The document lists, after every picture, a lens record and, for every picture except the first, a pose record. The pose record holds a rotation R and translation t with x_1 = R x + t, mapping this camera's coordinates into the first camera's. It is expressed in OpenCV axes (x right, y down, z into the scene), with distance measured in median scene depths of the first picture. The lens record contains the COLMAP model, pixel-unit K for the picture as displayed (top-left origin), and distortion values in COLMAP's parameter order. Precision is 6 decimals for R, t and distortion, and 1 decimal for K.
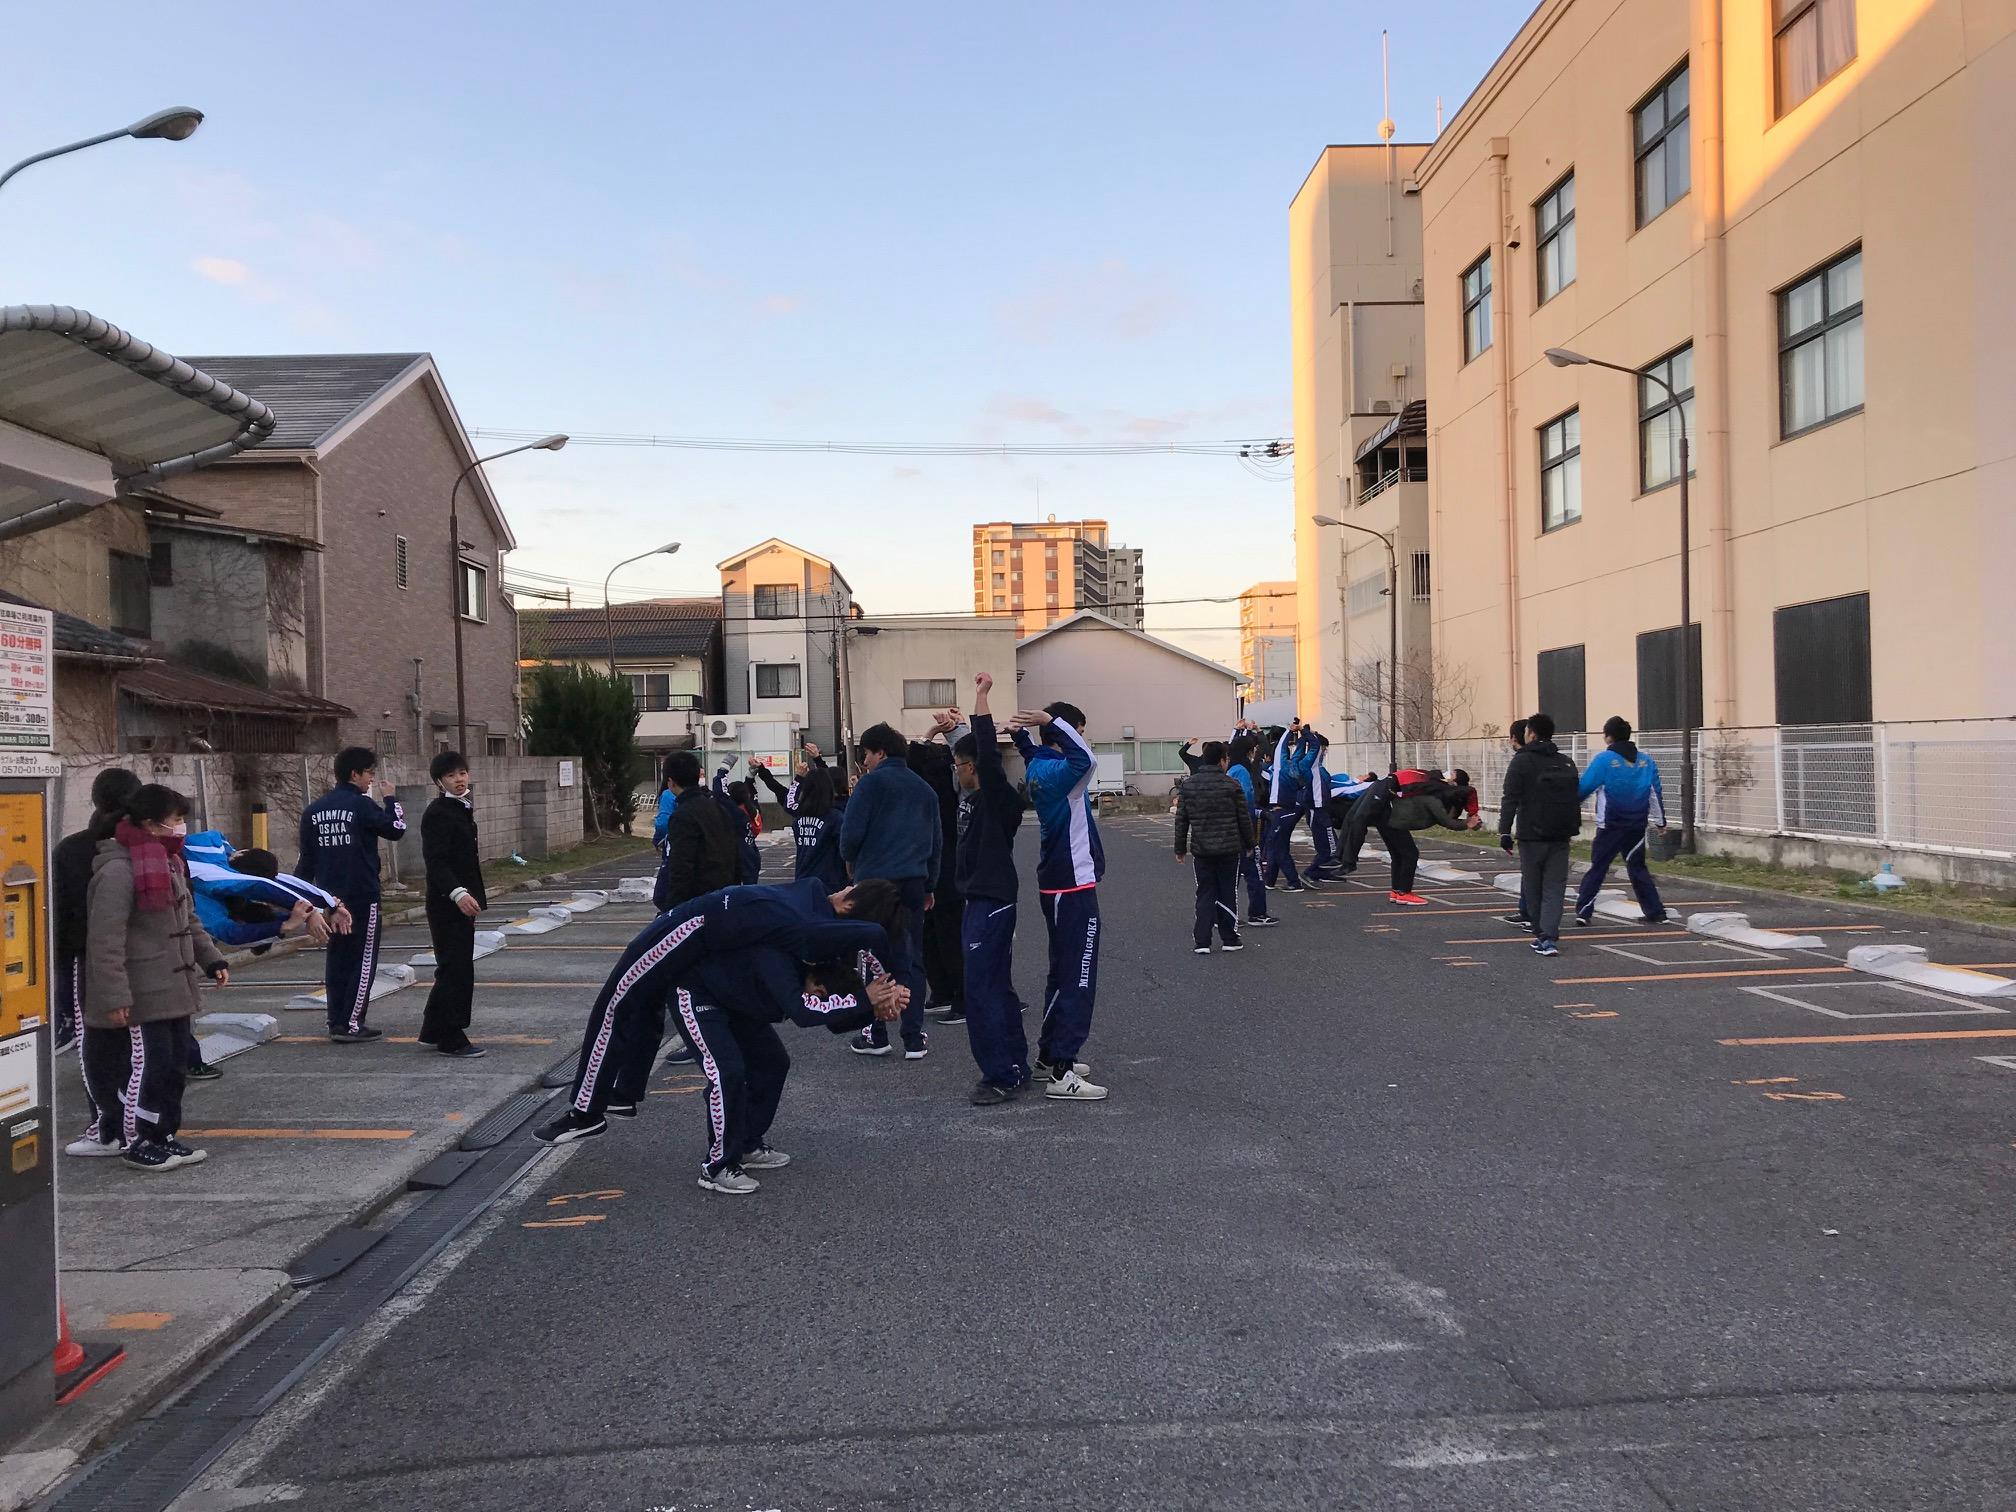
lens RADIAL K [[1654.7, 0, 1008.0], [0, 1654.7, 756.0], [0, 0, 1]] dist [0.086036, -0.076466]
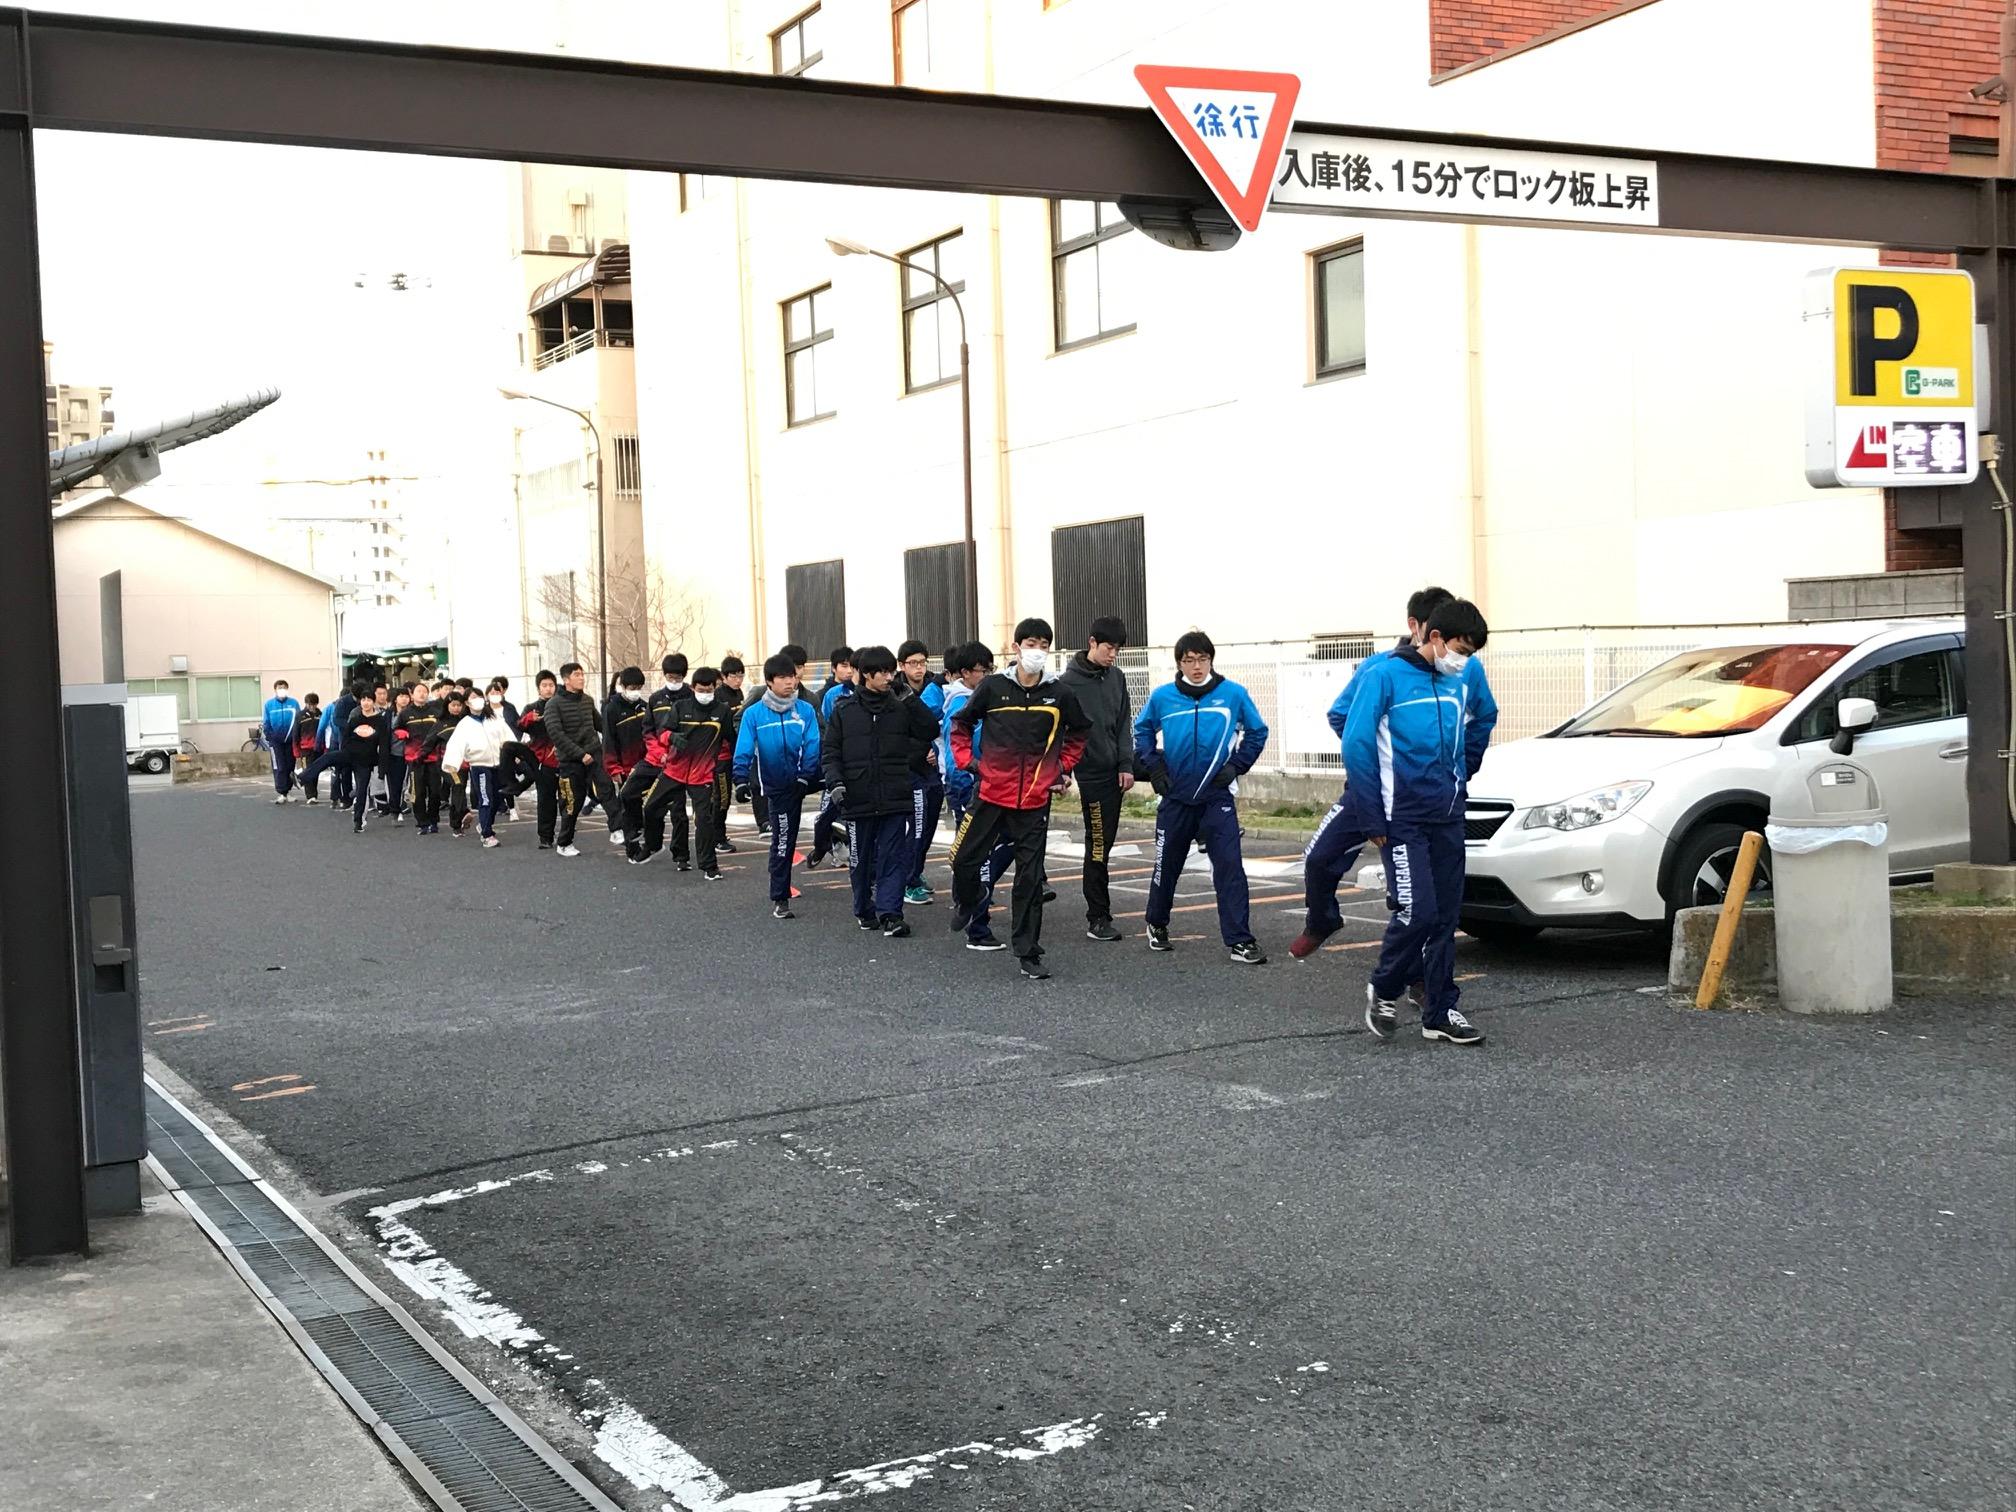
lens RADIAL K [[2383.5, 0, 1008.0], [0, 2383.5, 756.0], [0, 0, 1]] dist [0.162045, -0.007756]
pose [[0.900880, -0.022863, 0.433465, -0.118785], [0.012660, 0.999571, 0.026411, 0.004126], [-0.433883, -0.018305, 0.900783, -0.162307]]
